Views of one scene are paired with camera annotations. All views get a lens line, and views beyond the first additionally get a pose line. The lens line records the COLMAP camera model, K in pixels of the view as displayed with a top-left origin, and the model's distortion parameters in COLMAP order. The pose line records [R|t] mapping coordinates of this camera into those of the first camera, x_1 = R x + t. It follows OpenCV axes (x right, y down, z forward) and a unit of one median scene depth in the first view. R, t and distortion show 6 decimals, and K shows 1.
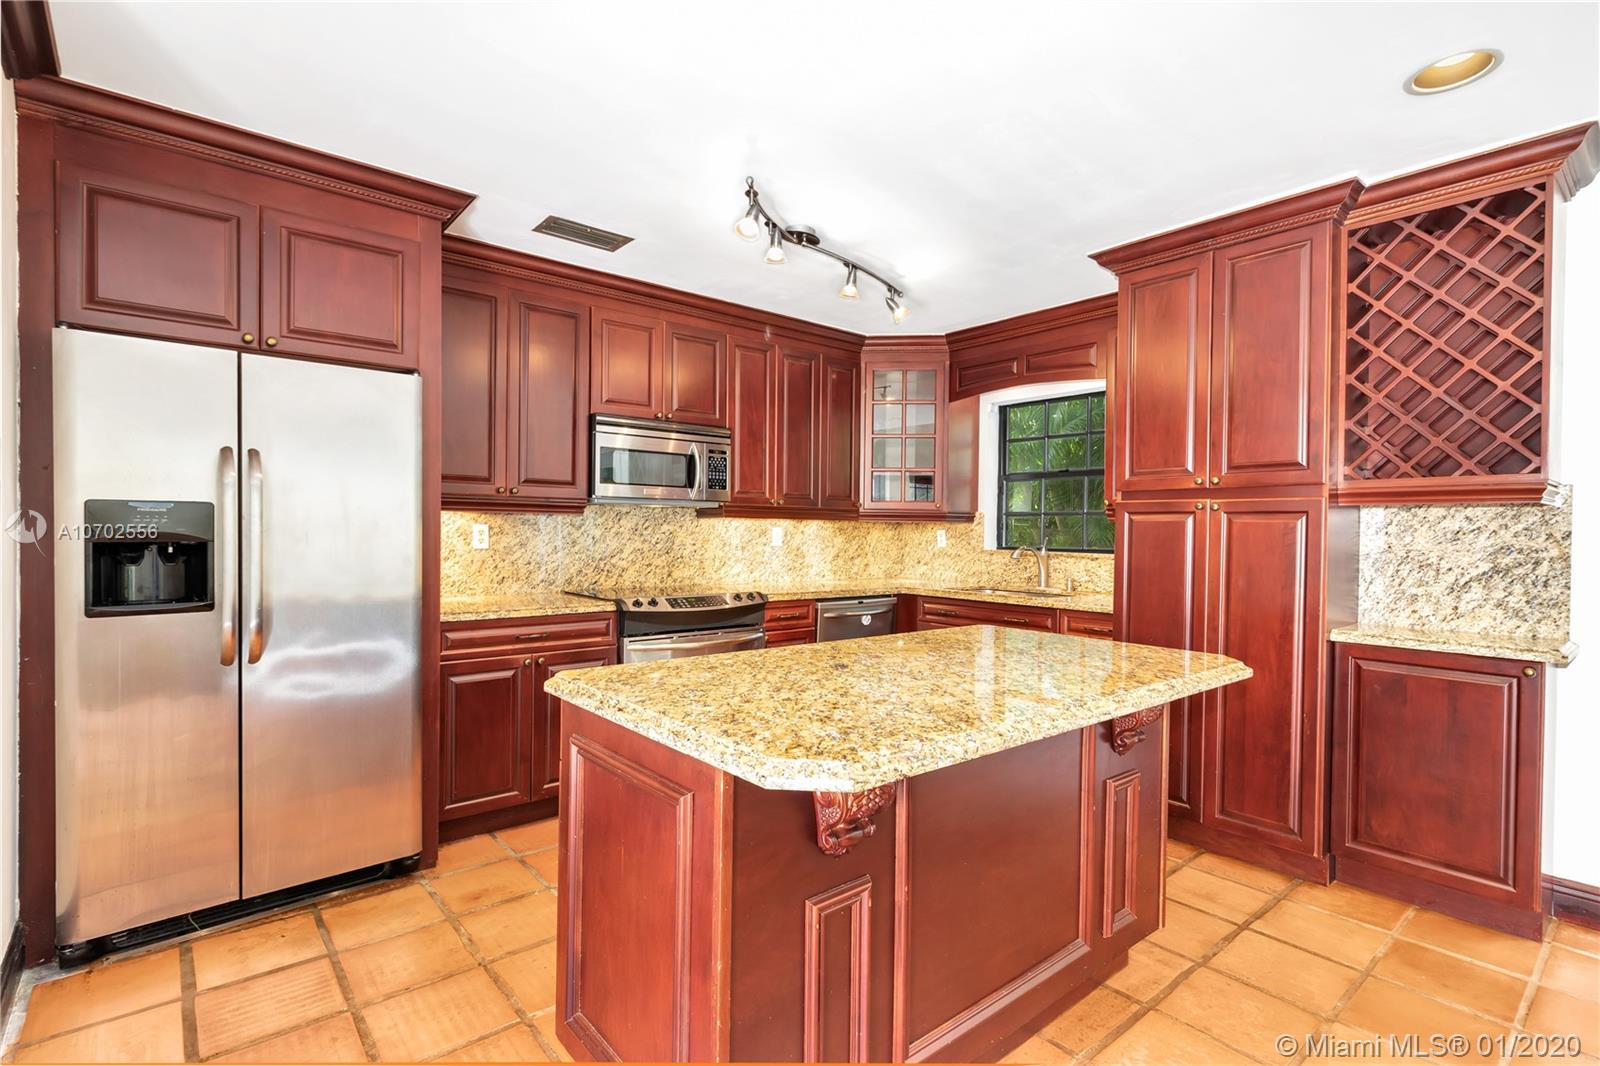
lens RADIAL K [[761.7, 0, 799.8], [0, 761.7, 535.0], [0, 0, 1]] dist [-0.003807, 0.000815]
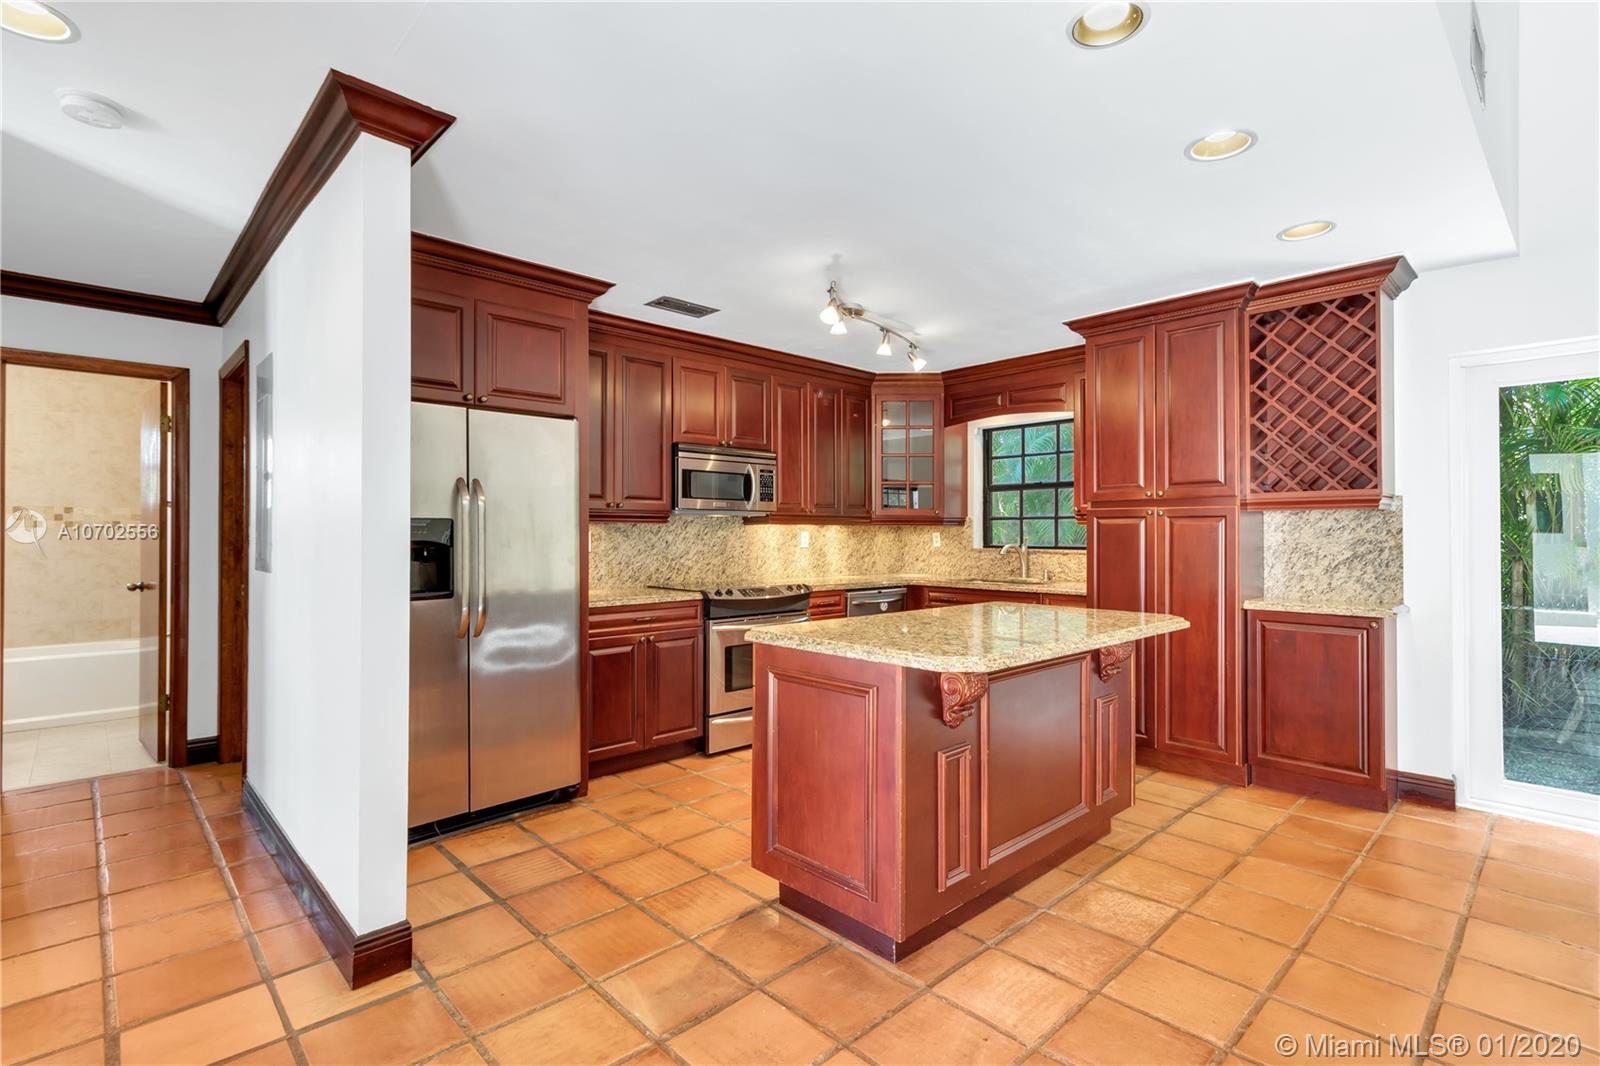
lens RADIAL K [[755.1, 0, 798.2], [0, 755.1, 523.4], [0, 0, 1]] dist [-0.003808, -0.001217]
pose [[0.998186, -0.011245, 0.059141, -0.192428], [0.012419, 0.999732, -0.019516, 0.000106], [-0.058905, 0.020215, 0.998059, -0.326179]]
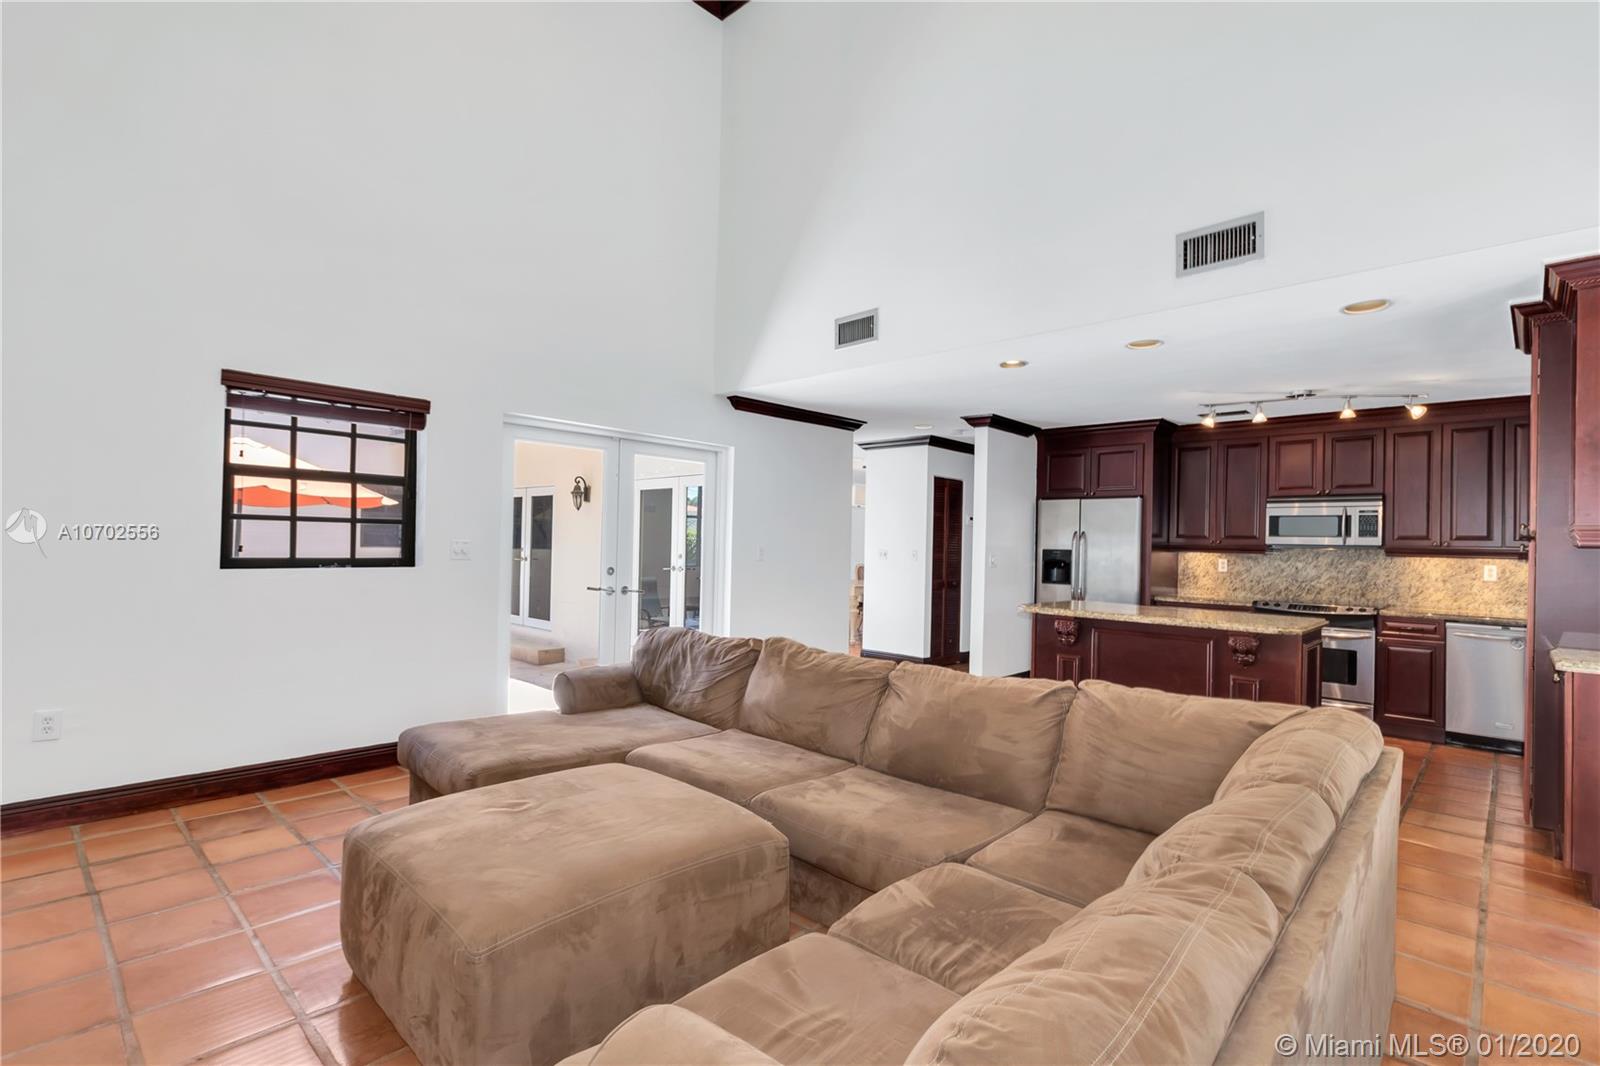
lens RADIAL K [[755.1, 0, 791.9], [0, 755.1, 535.4], [0, 0, 1]] dist [-0.003808, -0.001217]
pose [[0.108592, -0.016556, -0.993948, 1.778213], [-0.023530, 0.999538, -0.019220, -0.014784], [0.993808, 0.025474, 0.108153, -0.371531]]
